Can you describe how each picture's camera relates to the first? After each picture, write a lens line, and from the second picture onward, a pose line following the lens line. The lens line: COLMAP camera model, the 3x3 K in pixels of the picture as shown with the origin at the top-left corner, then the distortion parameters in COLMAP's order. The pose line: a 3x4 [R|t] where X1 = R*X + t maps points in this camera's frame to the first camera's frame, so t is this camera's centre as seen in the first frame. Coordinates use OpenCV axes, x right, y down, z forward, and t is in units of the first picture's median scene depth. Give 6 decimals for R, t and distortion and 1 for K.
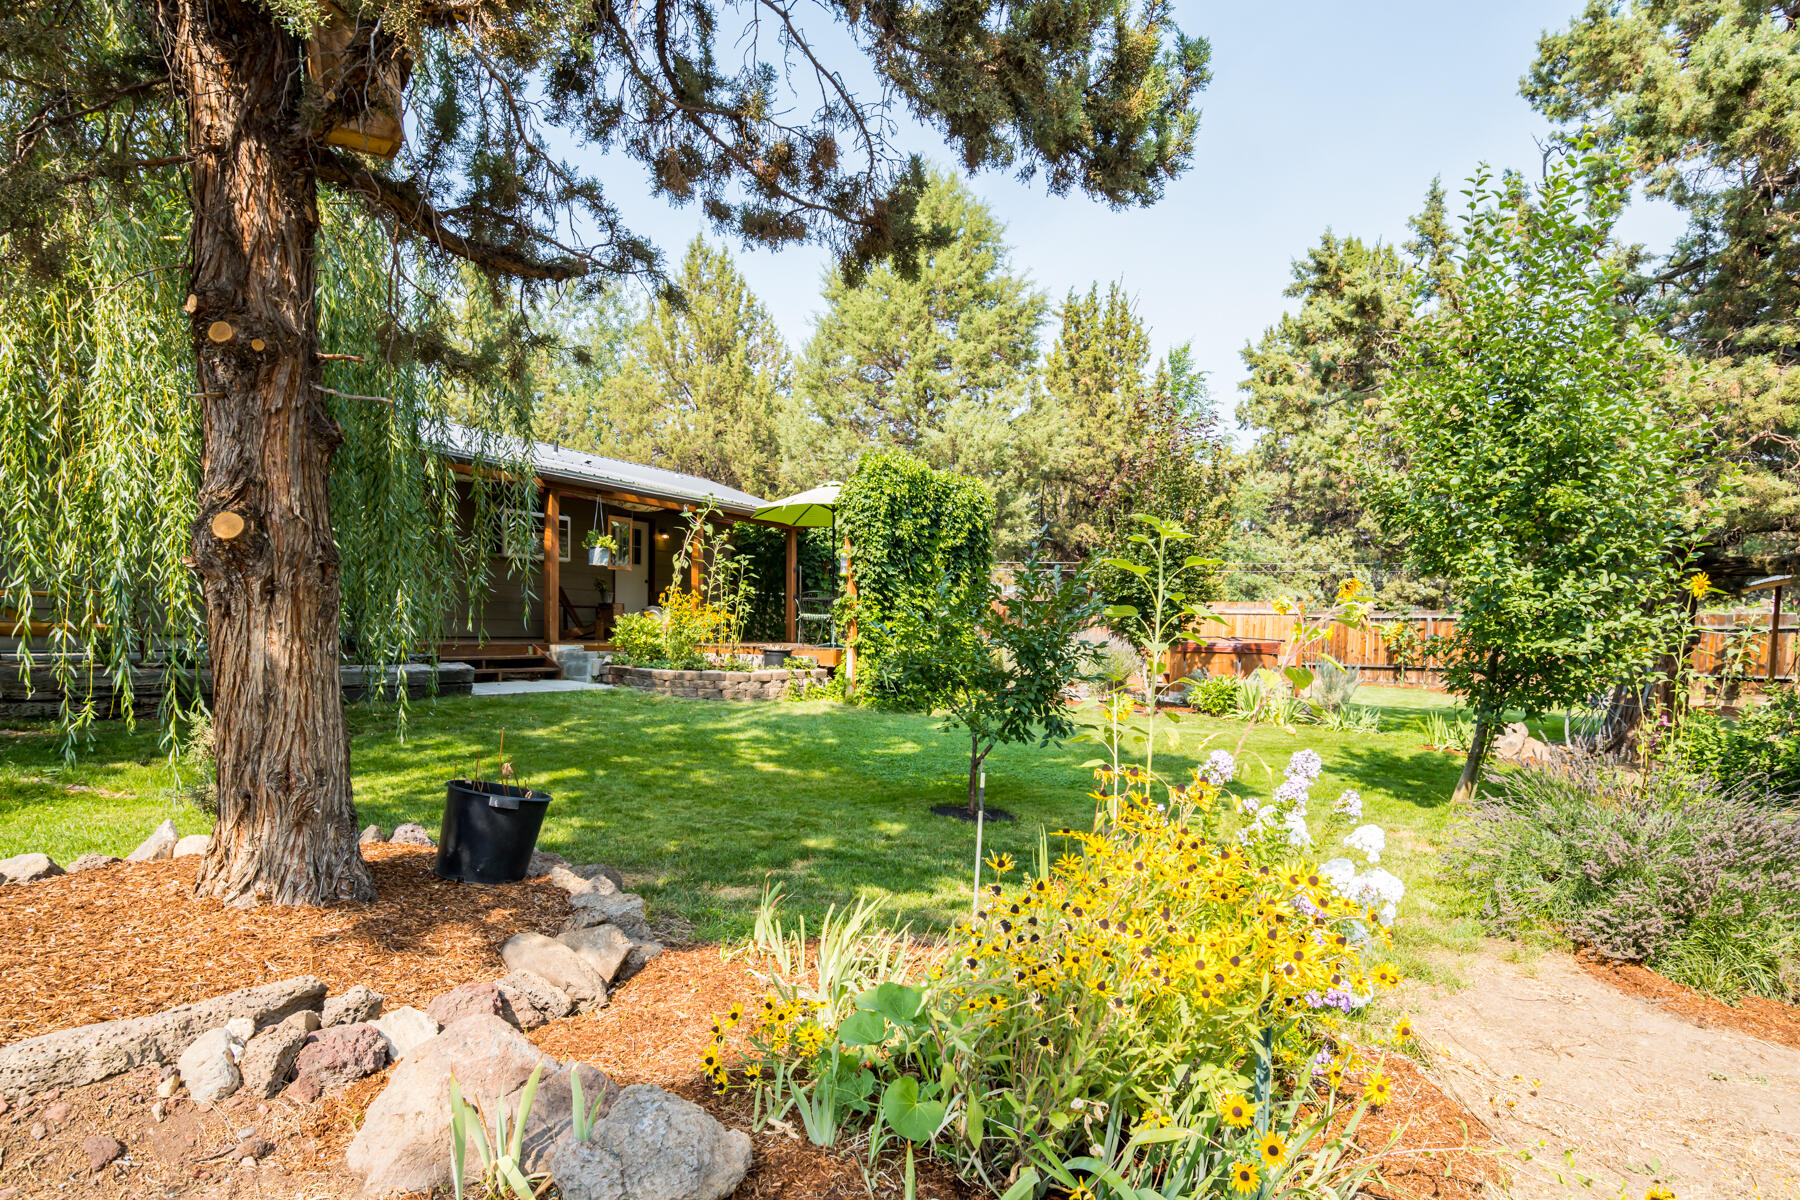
lens RADIAL K [[951.3, 0, 949.5], [0, 951.3, 658.1], [0, 0, 1]] dist [-0.018515, 0.000188]
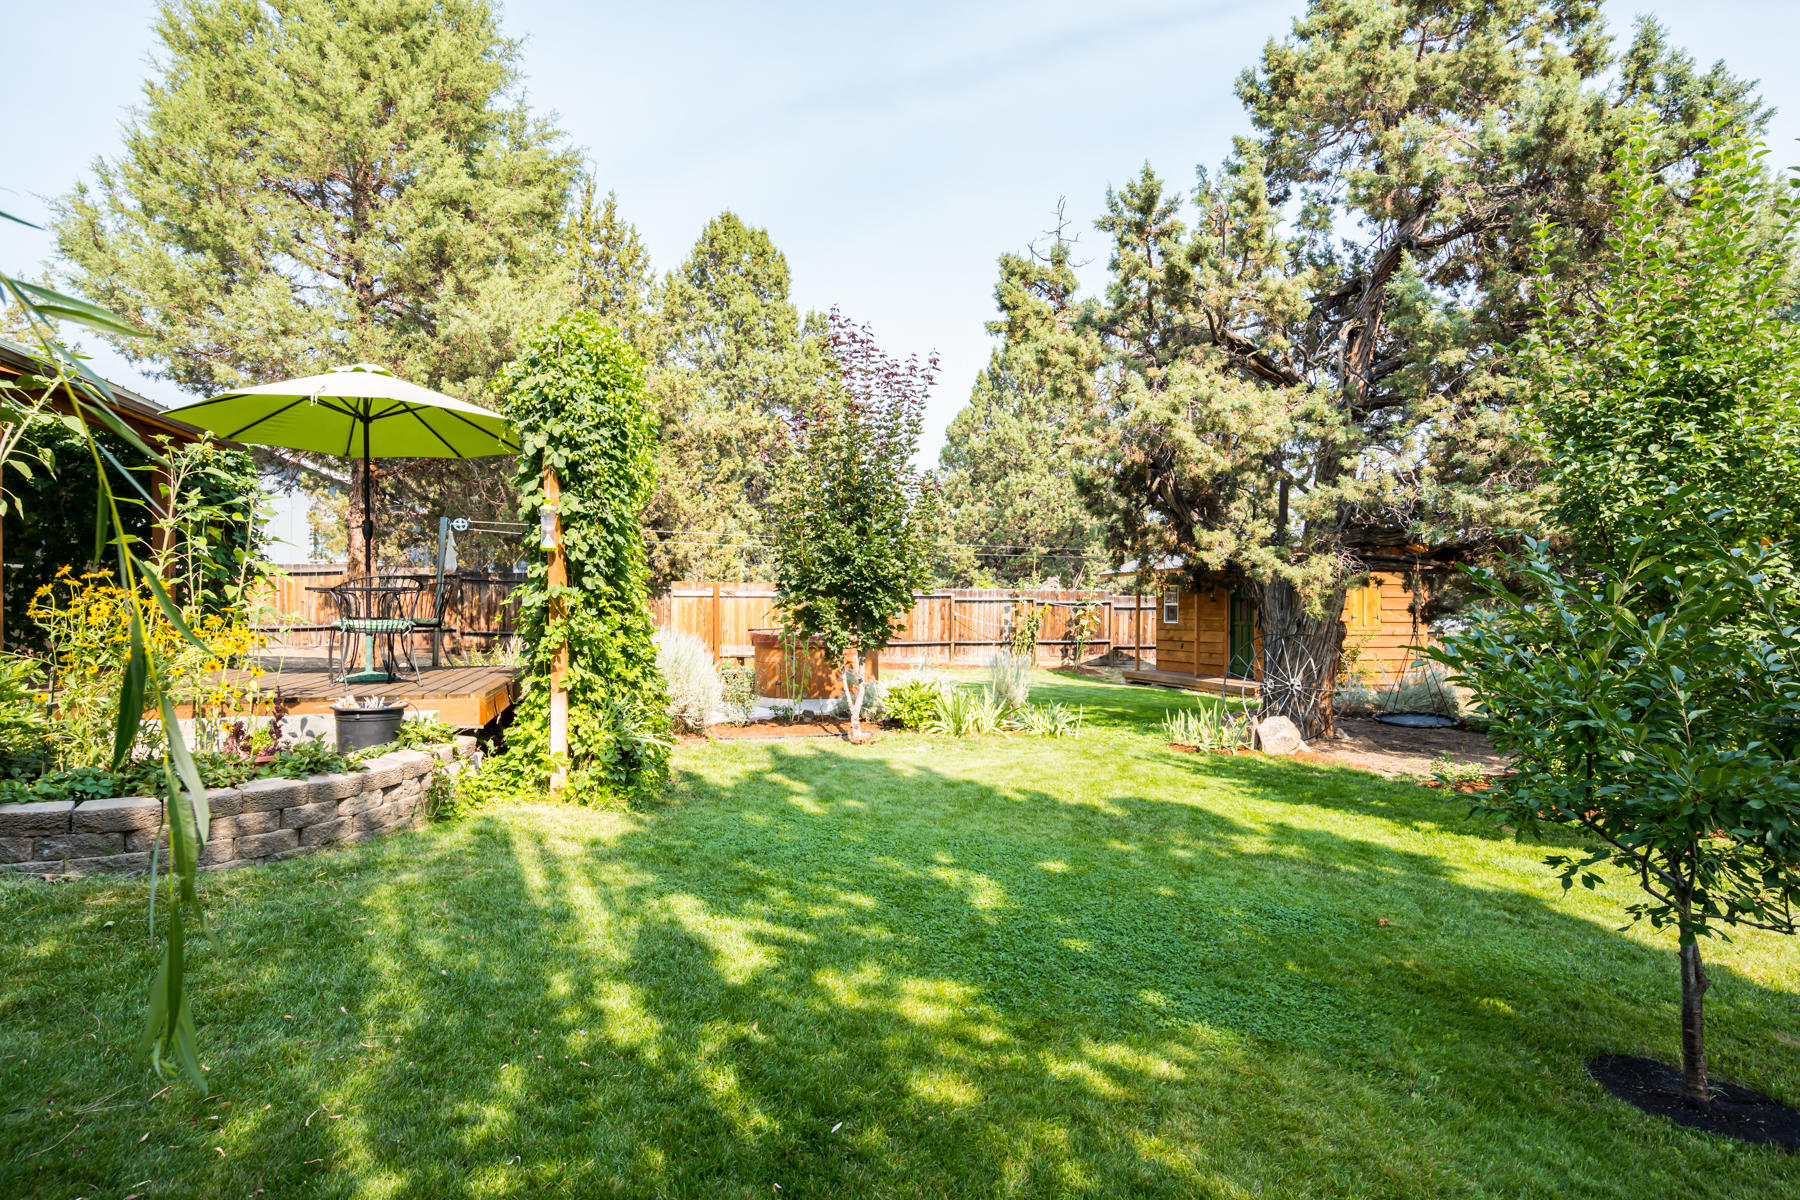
lens RADIAL K [[910.6, 0, 894.9], [0, 910.6, 604.1], [0, 0, 1]] dist [-0.021015, 0.009883]
pose [[0.719742, -0.017466, 0.694021, -0.278375], [0.031190, 0.999488, -0.007193, -0.043456], [-0.693540, 0.026823, 0.719918, 0.470901]]
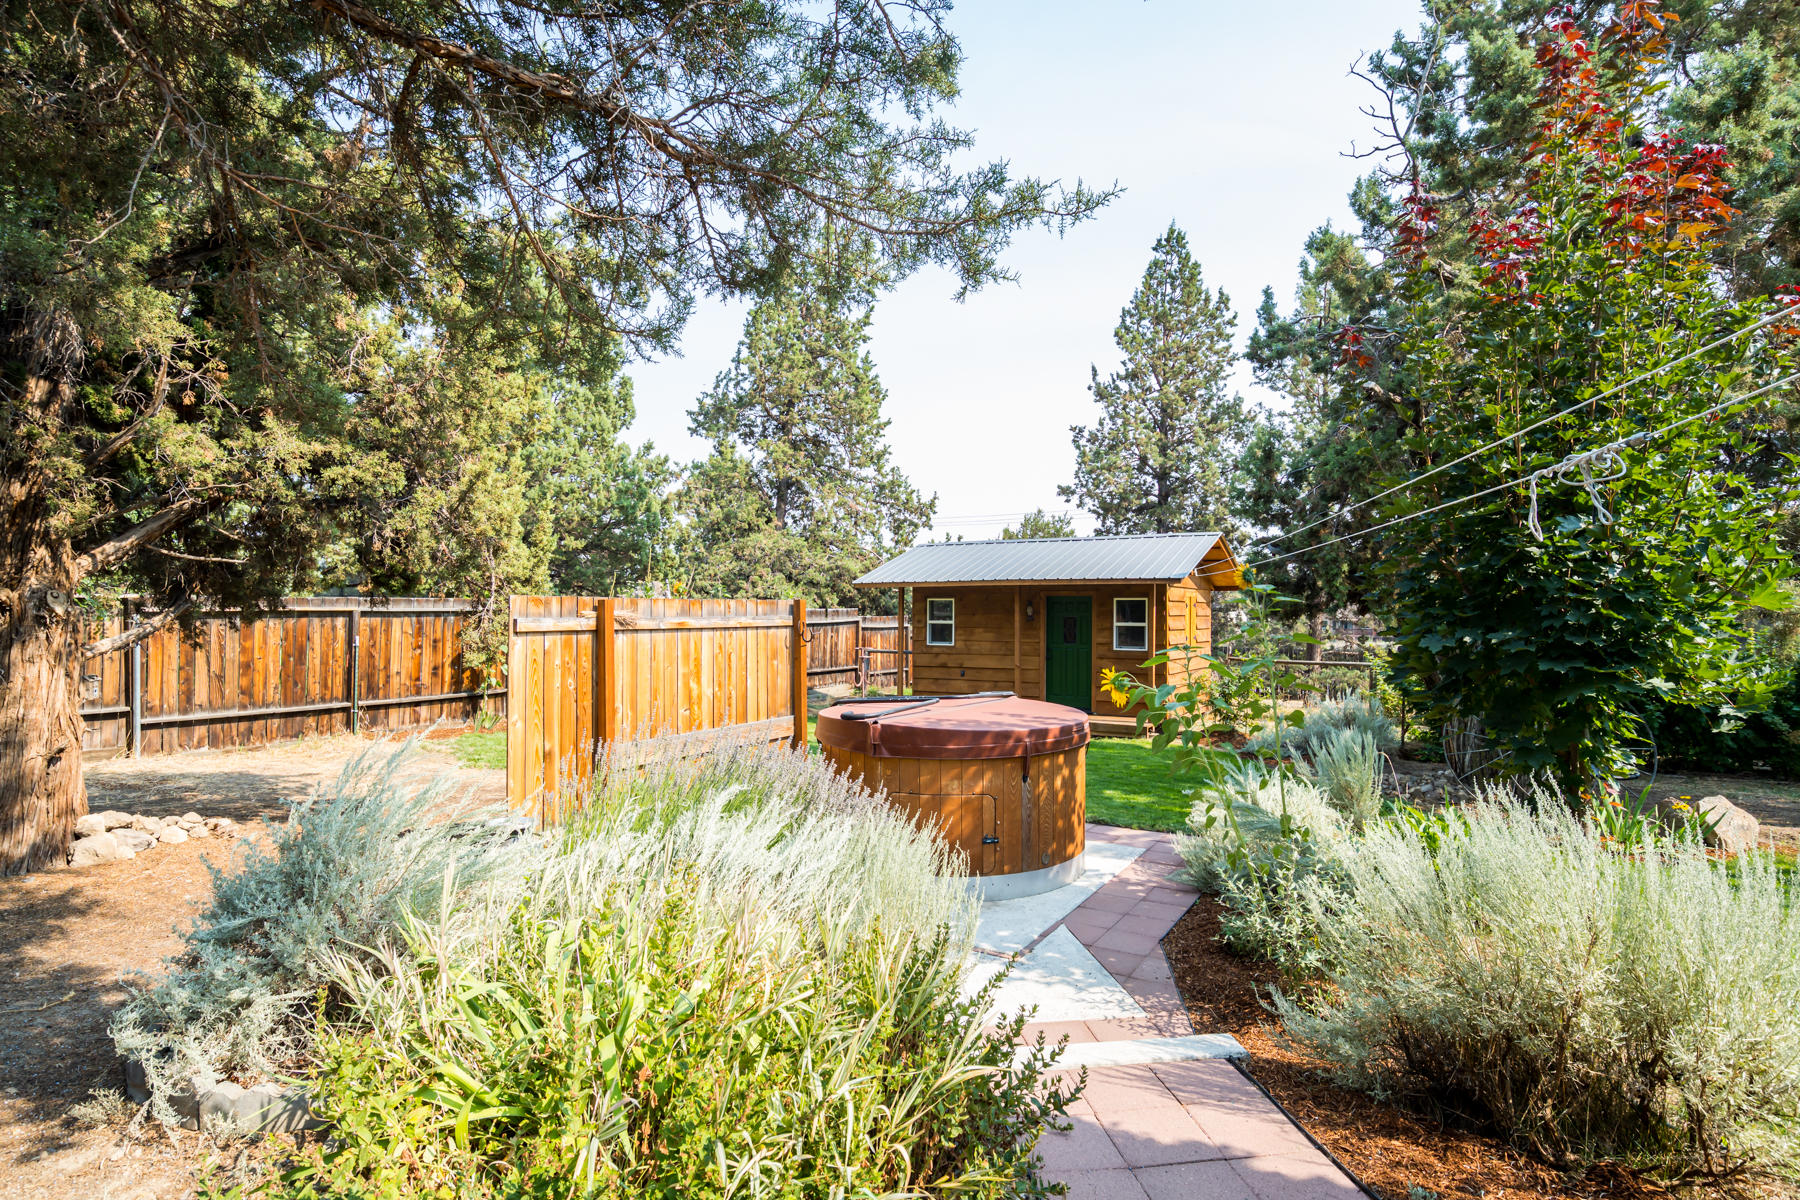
lens RADIAL K [[910.6, 0, 898.6], [0, 910.6, 605.7], [0, 0, 1]] dist [-0.021015, 0.009883]
pose [[0.068672, -0.018433, 0.997469, -0.113231], [0.025992, 0.999523, 0.016681, -0.085041], [-0.997301, 0.024781, 0.069119, 1.250989]]
